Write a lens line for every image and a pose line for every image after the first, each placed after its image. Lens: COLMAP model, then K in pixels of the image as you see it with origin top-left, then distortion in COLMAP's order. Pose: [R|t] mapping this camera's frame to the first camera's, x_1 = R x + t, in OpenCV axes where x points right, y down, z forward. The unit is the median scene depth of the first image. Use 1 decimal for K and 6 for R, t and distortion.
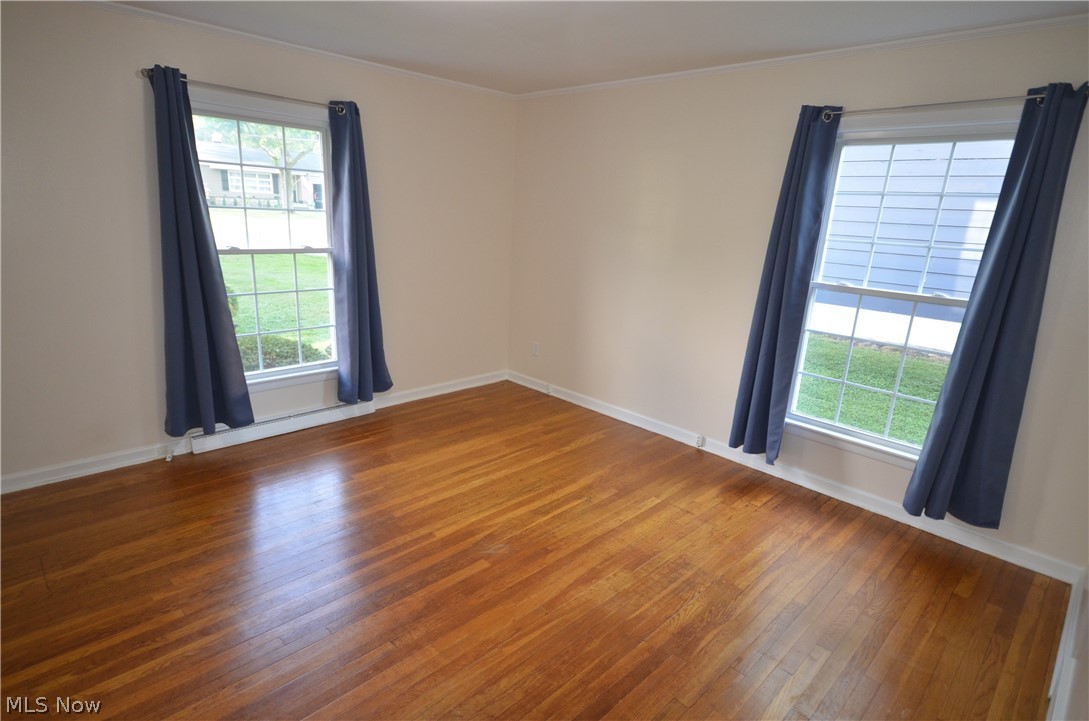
lens RADIAL K [[578.5, 0, 541.7], [0, 578.5, 362.5], [0, 0, 1]] dist [0.001546, 0.017243]
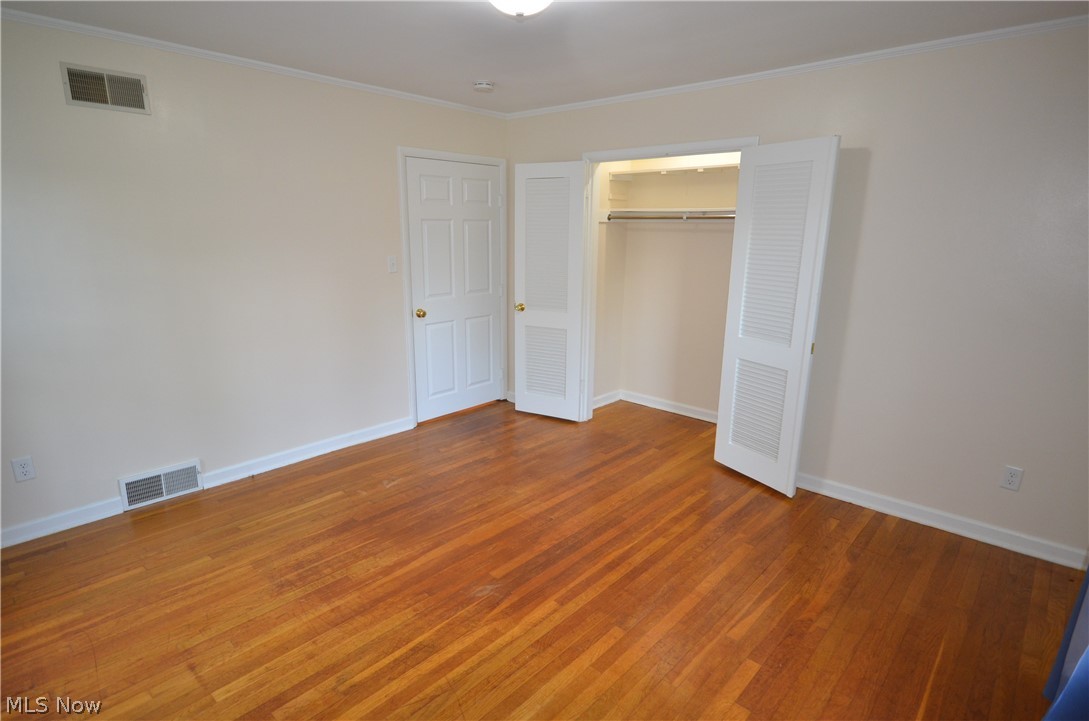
lens RADIAL K [[578.5, 0, 541.7], [0, 578.5, 362.5], [0, 0, 1]] dist [0.001546, 0.017243]
pose [[-0.996864, -0.044764, -0.065256, -0.089550], [-0.070611, 0.875447, 0.478128, -0.428544], [0.035725, 0.481237, -0.875862, 1.581193]]
